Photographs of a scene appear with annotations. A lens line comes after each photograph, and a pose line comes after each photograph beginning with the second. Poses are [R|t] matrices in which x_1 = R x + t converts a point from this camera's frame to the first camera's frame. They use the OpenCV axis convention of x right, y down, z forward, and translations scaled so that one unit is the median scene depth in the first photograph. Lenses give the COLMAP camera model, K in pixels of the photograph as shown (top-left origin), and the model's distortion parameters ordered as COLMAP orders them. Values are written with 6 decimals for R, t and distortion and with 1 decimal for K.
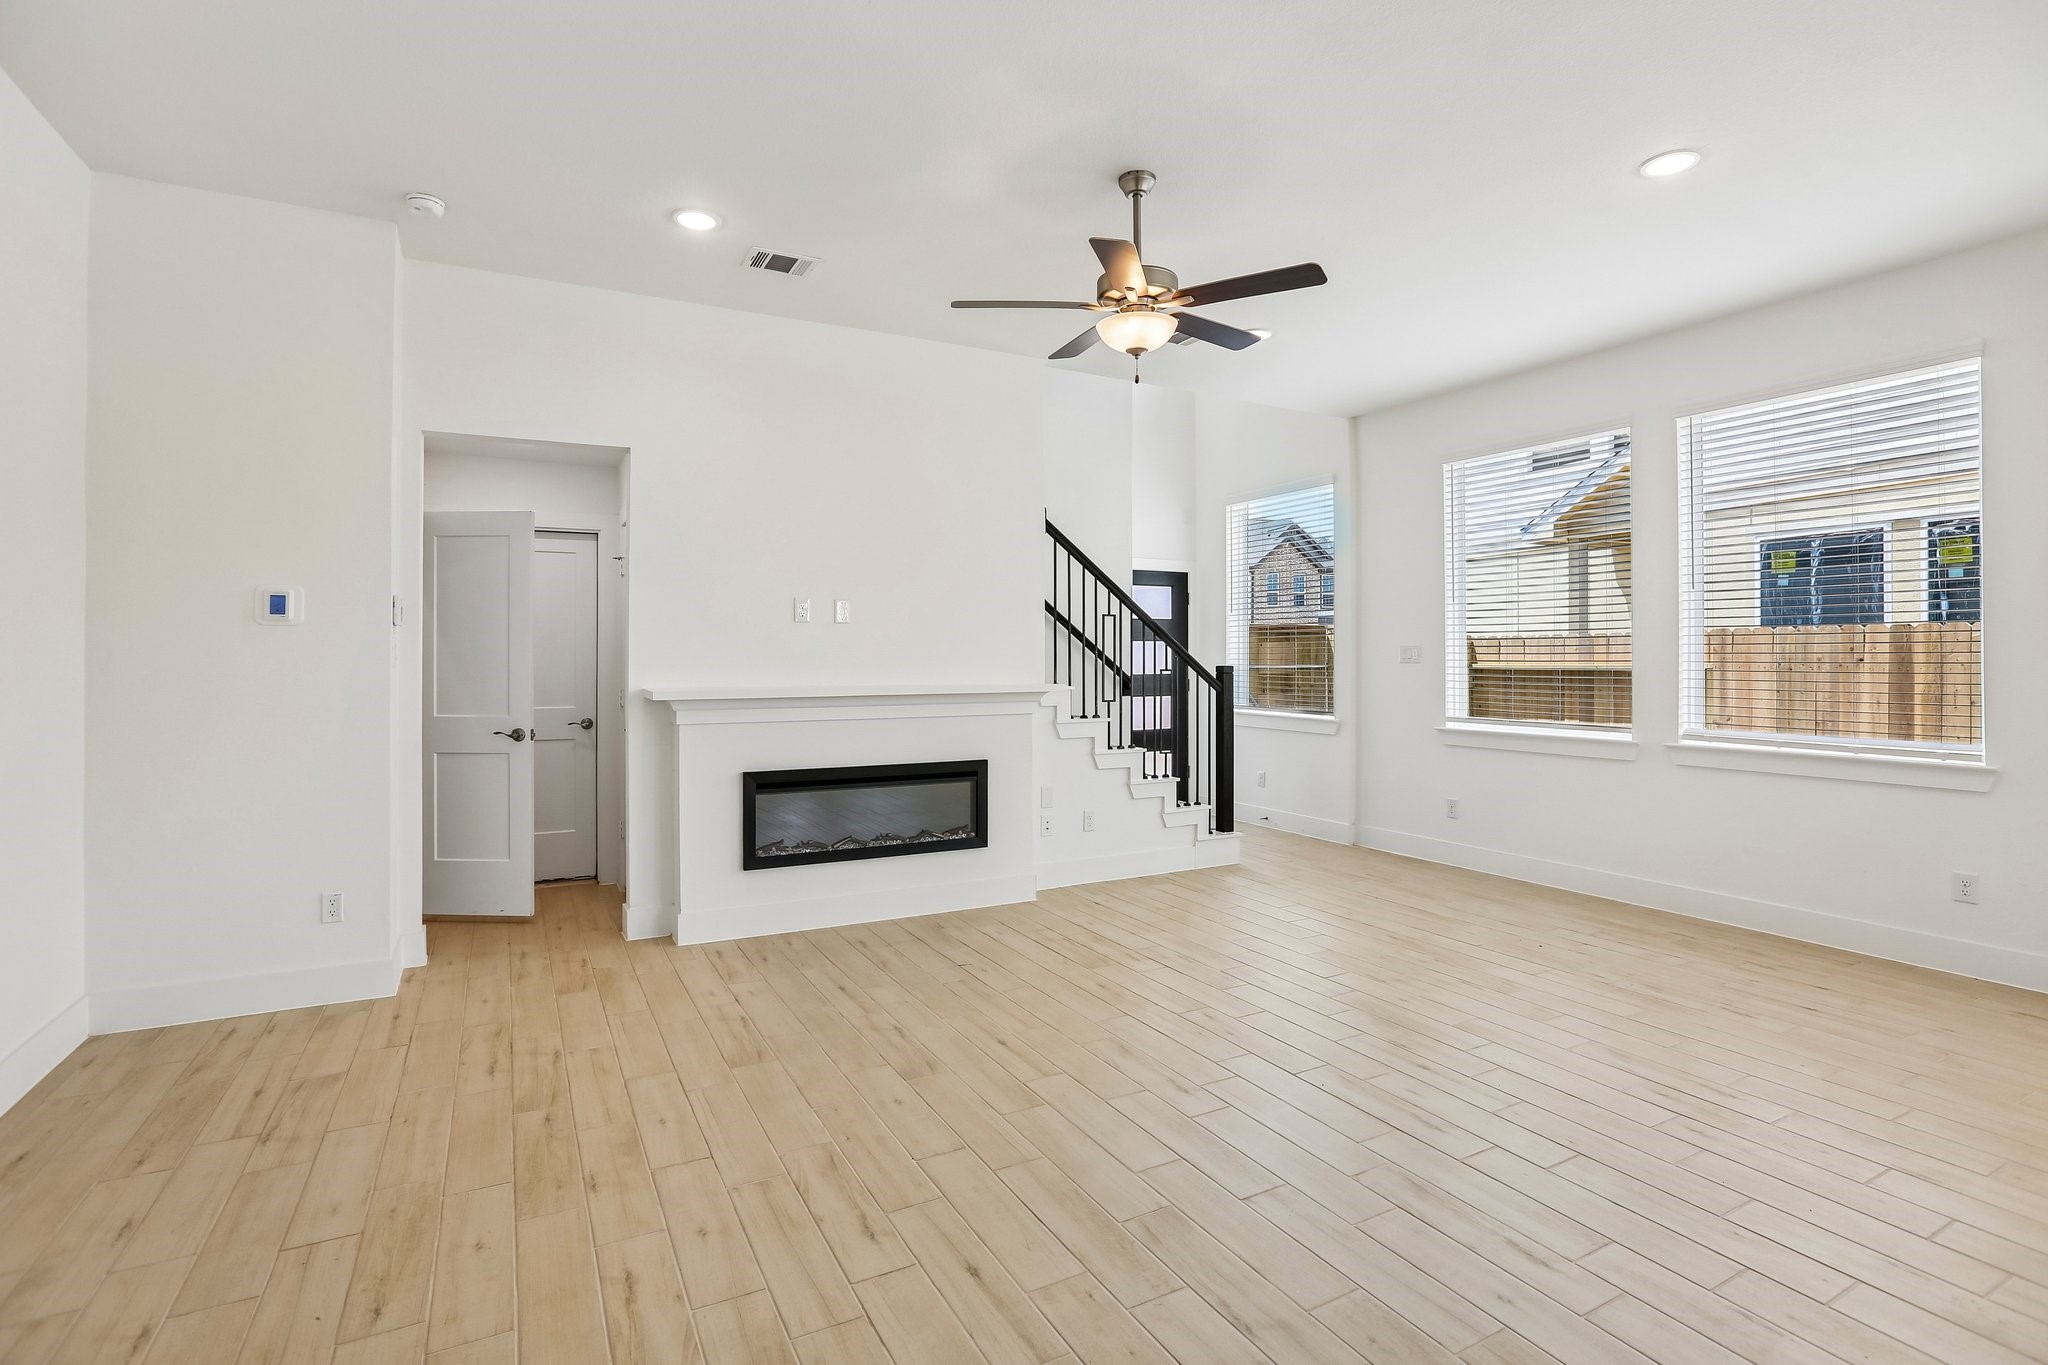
lens RADIAL K [[969.6, 0, 985.7], [0, 969.6, 657.2], [0, 0, 1]] dist [-0.043636, 0.015064]
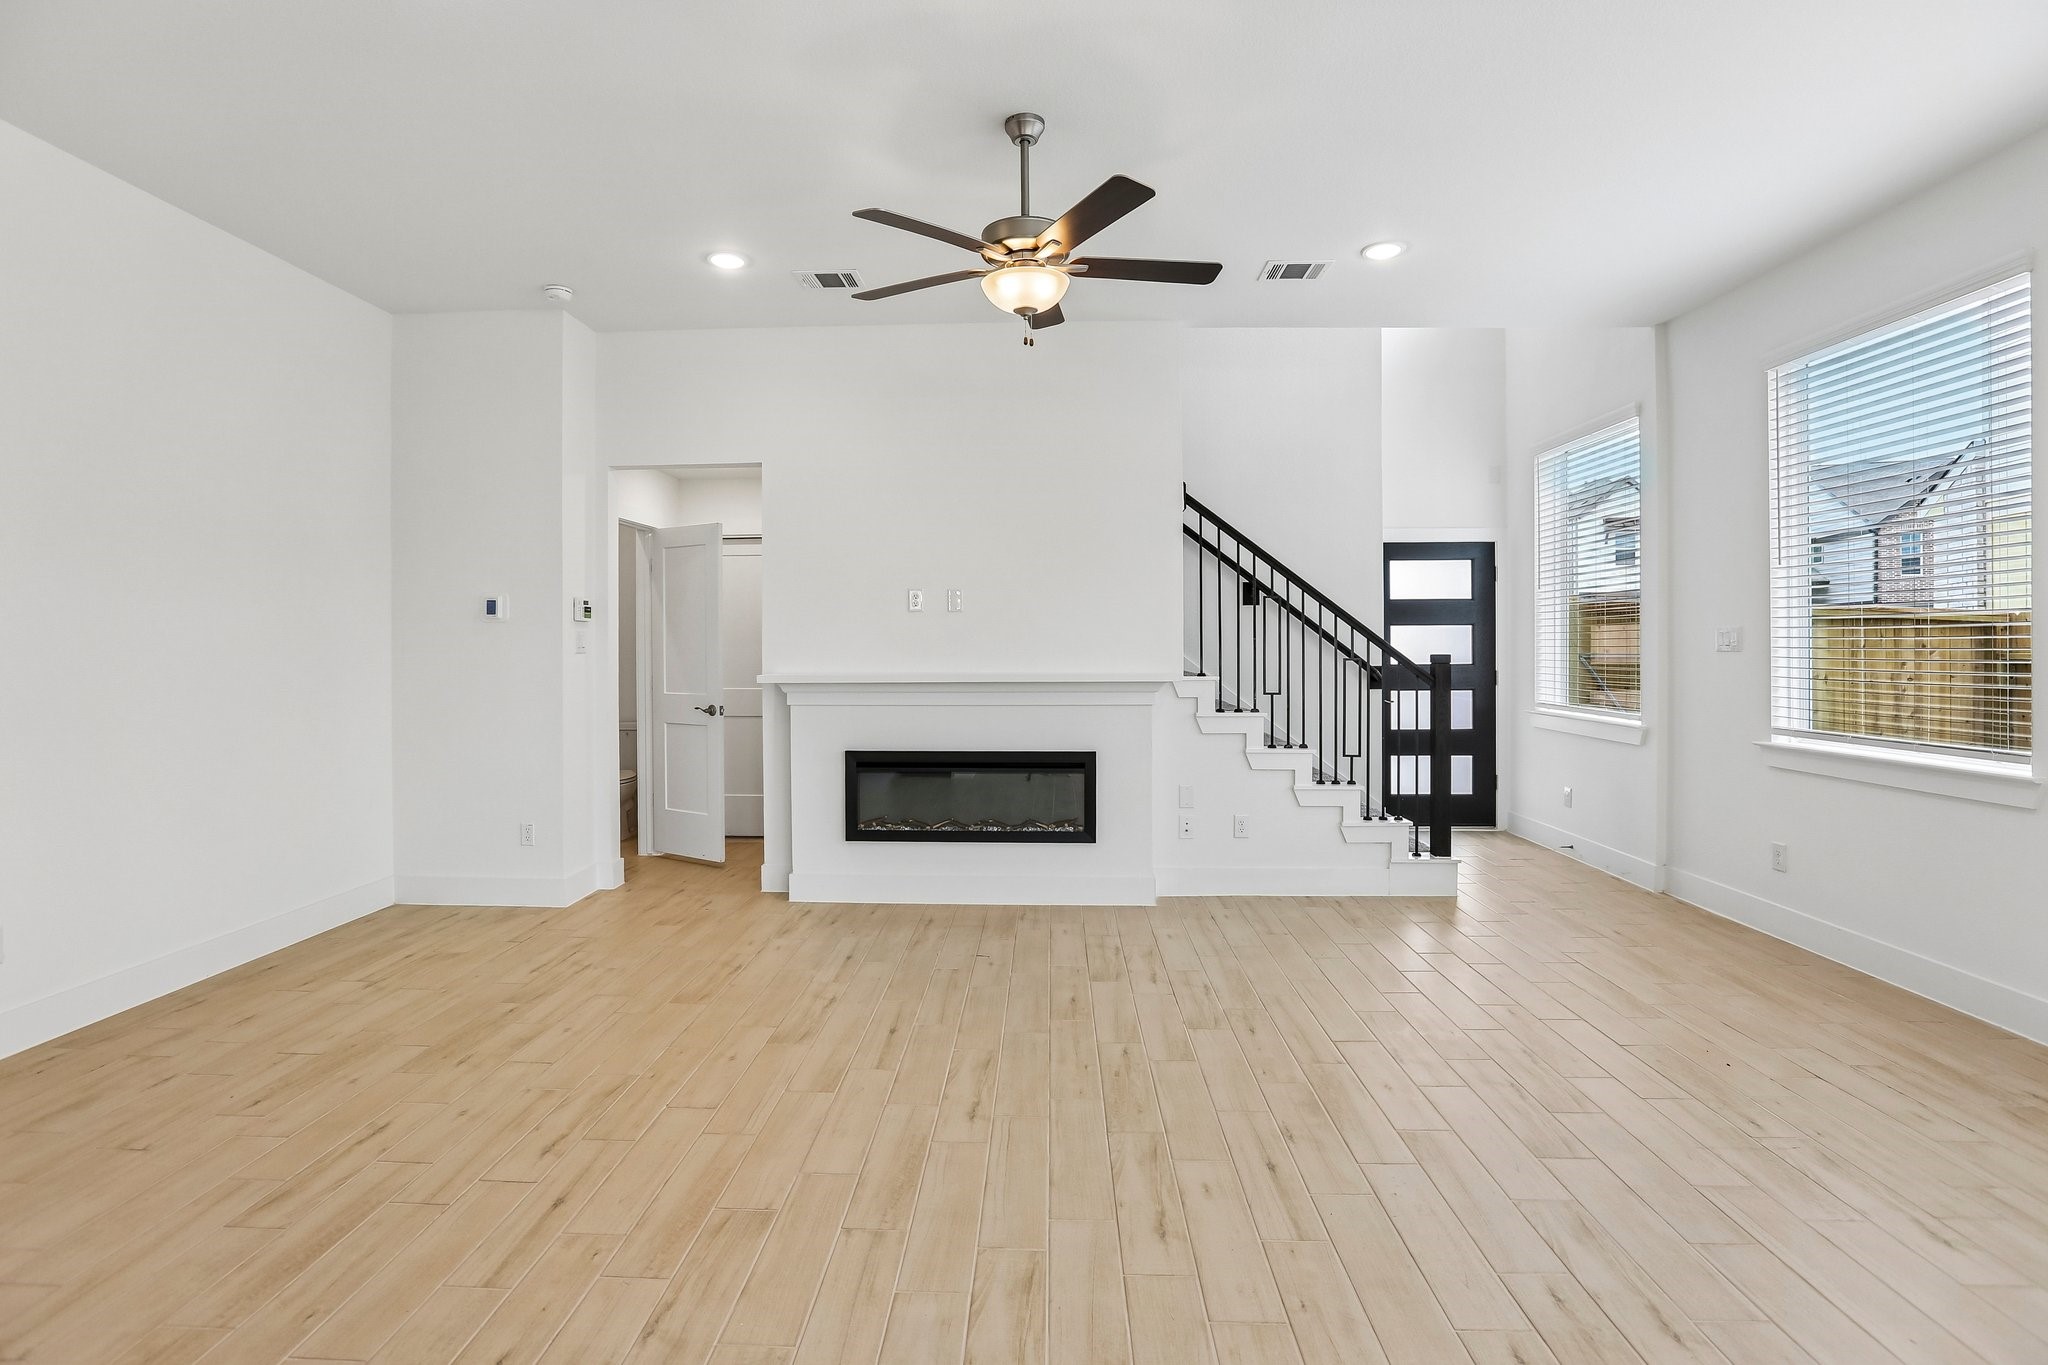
lens RADIAL K [[969.6, 0, 1000.7], [0, 969.6, 654.7], [0, 0, 1]] dist [-0.043636, 0.015064]
pose [[0.862963, 0.003011, -0.505258, 0.457220], [0.001829, 0.999957, 0.009082, 0.001033], [0.505264, -0.008762, 0.862921, 0.147593]]
